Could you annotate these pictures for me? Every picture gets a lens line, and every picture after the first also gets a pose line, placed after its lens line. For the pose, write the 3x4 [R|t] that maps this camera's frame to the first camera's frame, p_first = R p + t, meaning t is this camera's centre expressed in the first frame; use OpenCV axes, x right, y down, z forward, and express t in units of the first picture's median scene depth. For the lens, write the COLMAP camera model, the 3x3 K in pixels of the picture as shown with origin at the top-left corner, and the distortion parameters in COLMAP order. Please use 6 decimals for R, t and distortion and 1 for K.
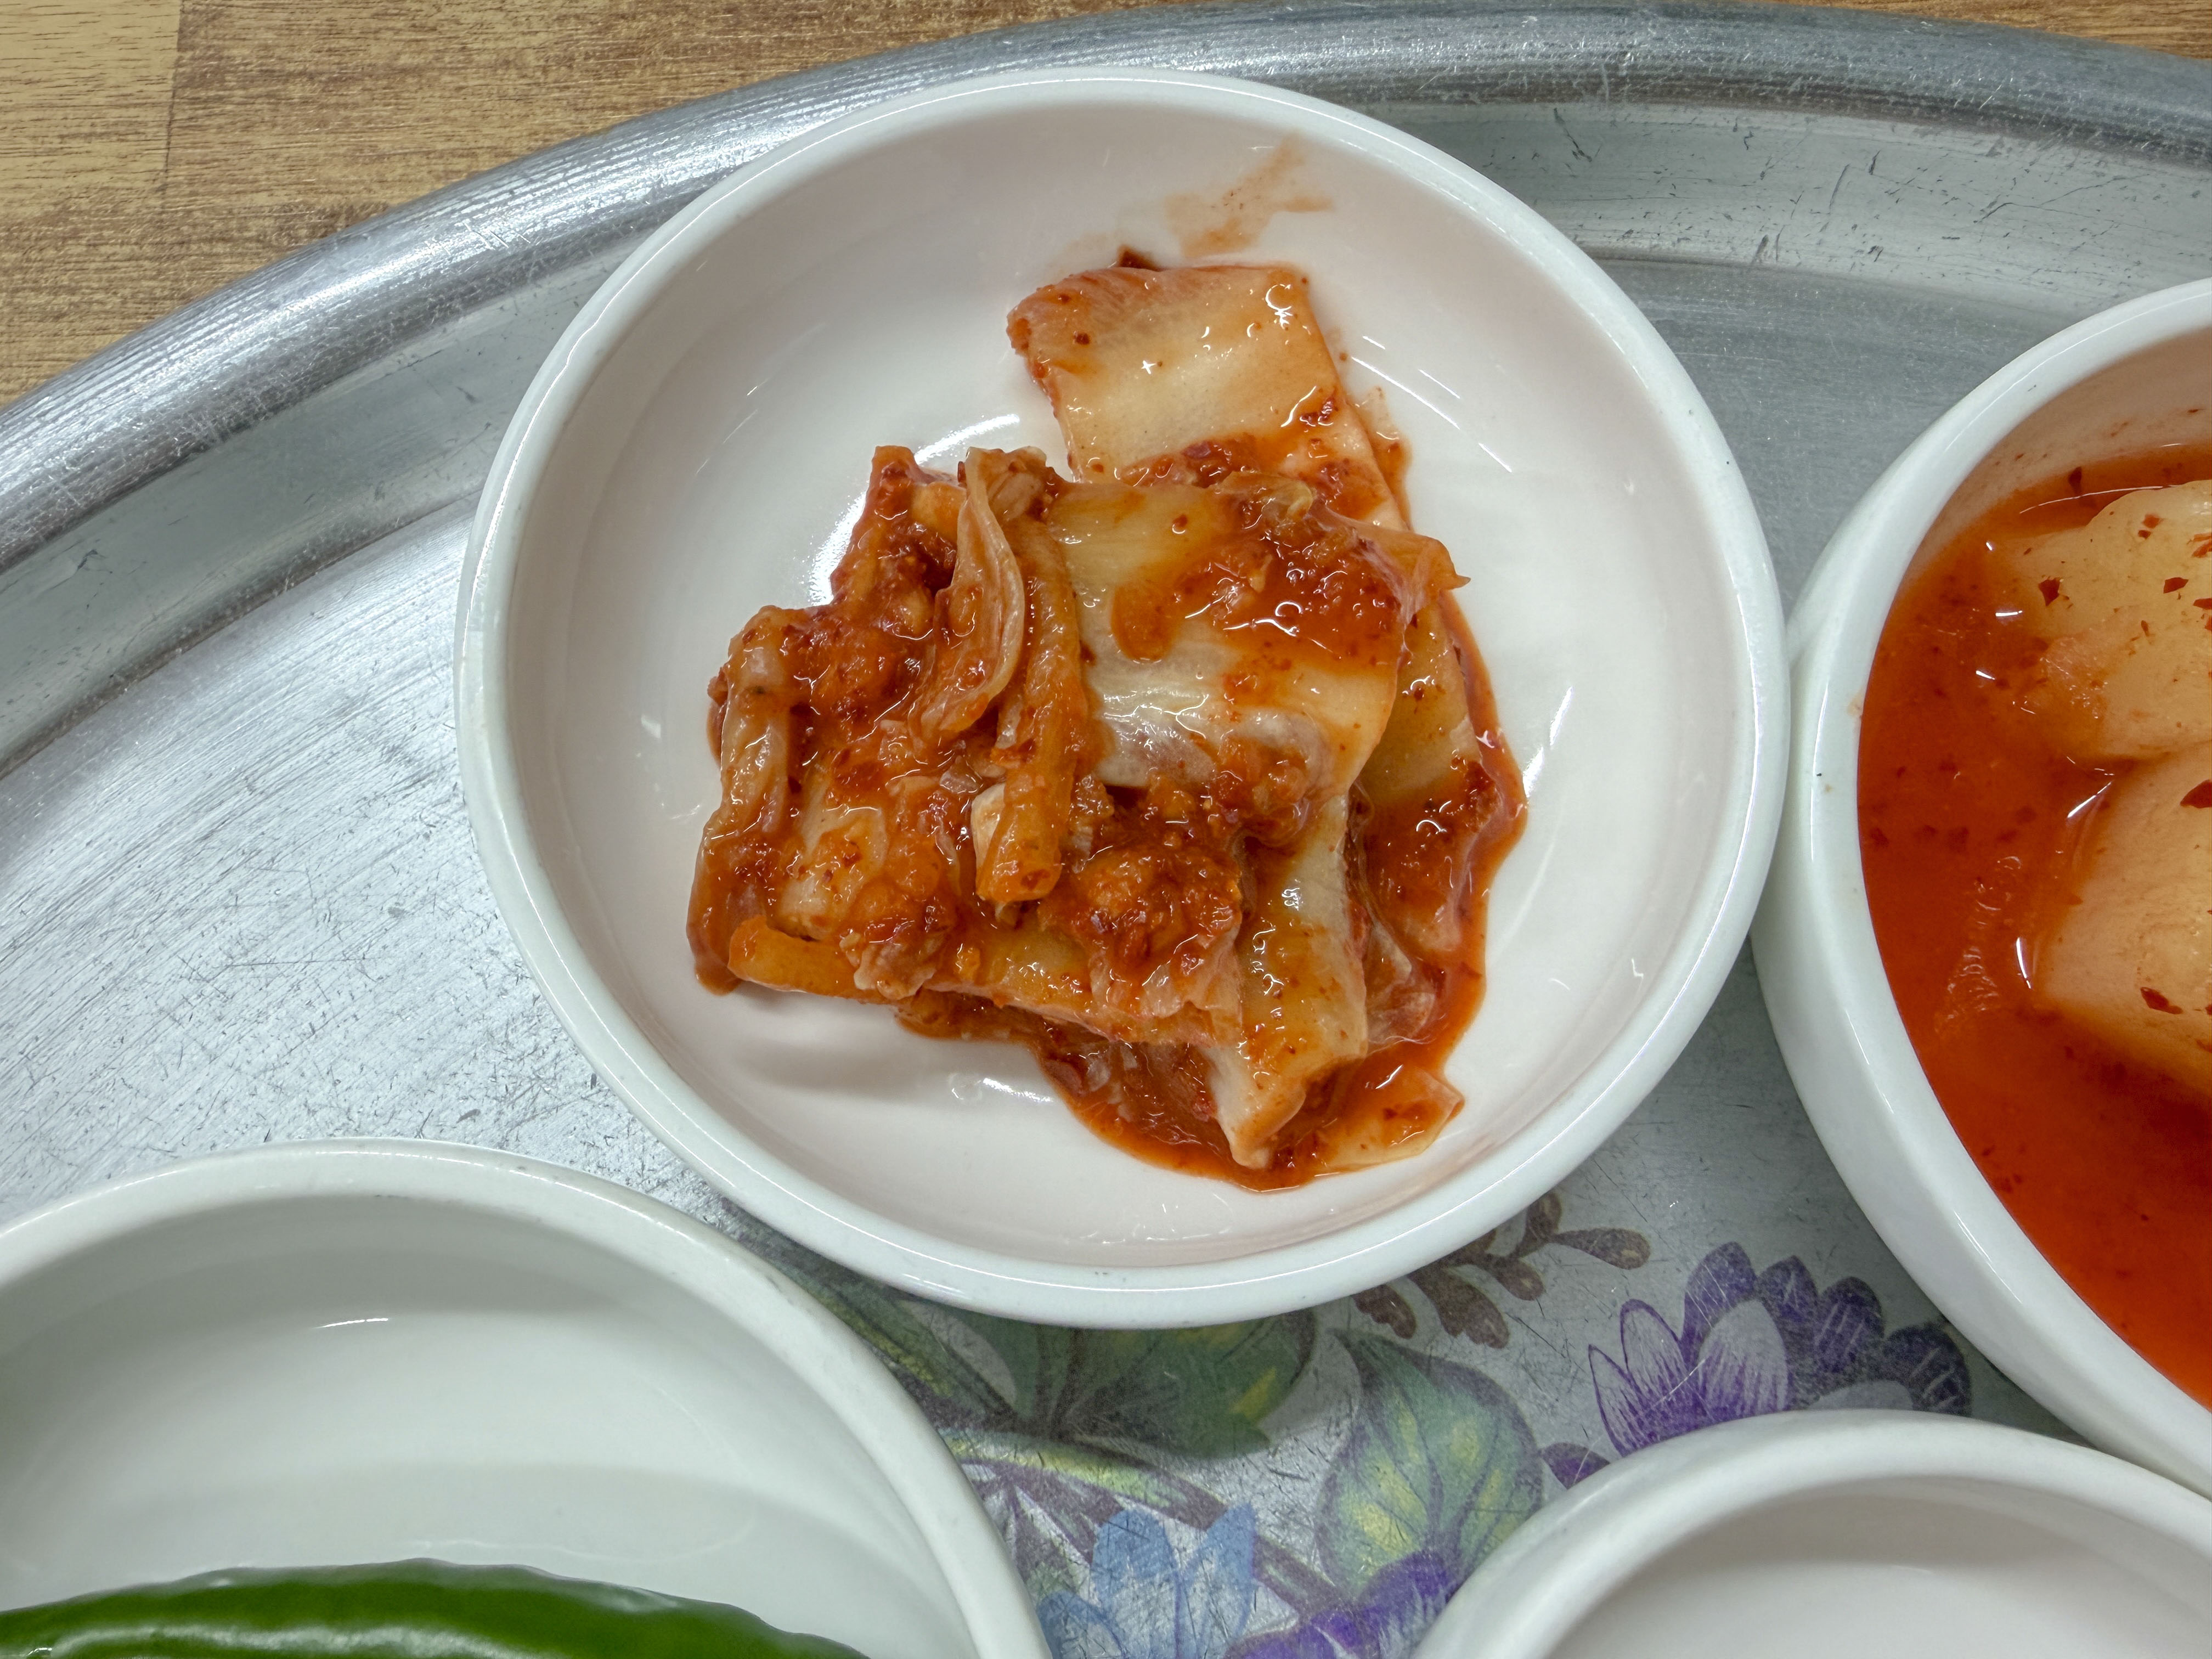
lens RADIAL K [[1563.0, 0, 1106.0], [0, 1563.0, 829.5], [0, 0, 1]] dist [-0.005340, 0.003502]
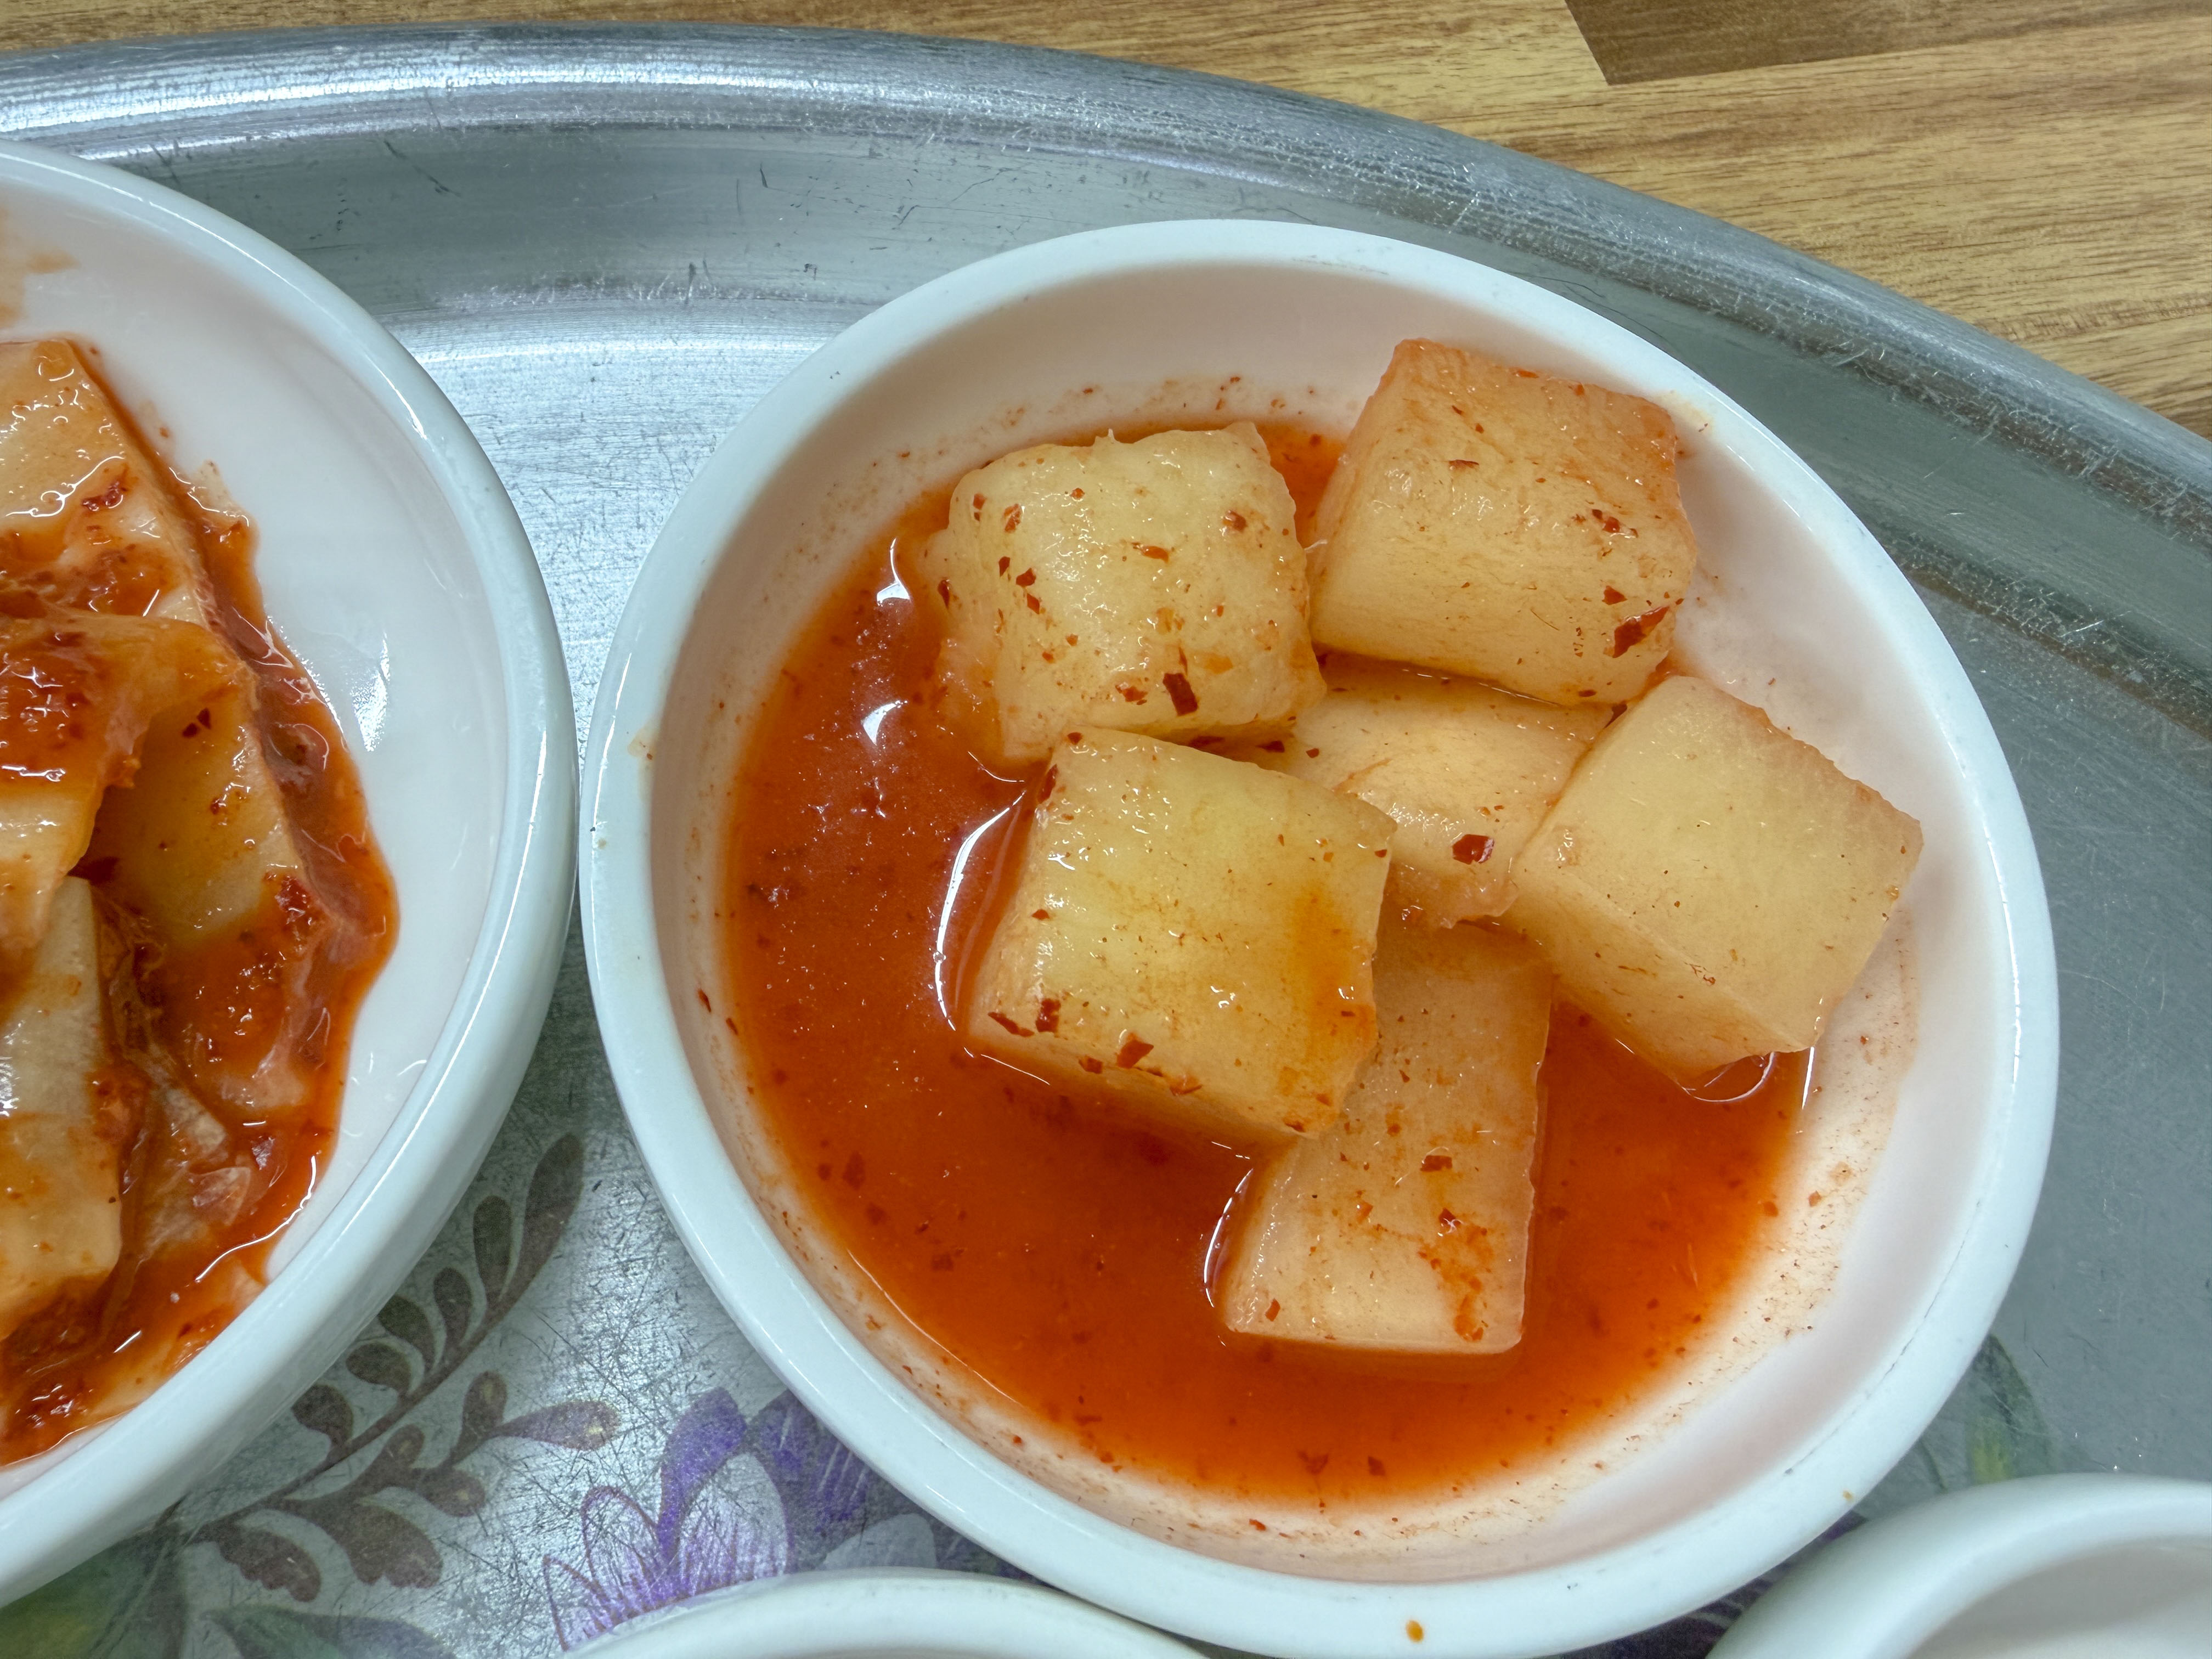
lens RADIAL K [[1562.5, 0, 1091.1], [0, 1562.5, 800.0], [0, 0, 1]] dist [-0.003004, -0.011074]
pose [[0.968472, -0.148296, 0.200173, 0.480519], [0.168222, 0.981954, -0.086417, 0.059680], [-0.183745, 0.117366, 0.975942, 0.103016]]
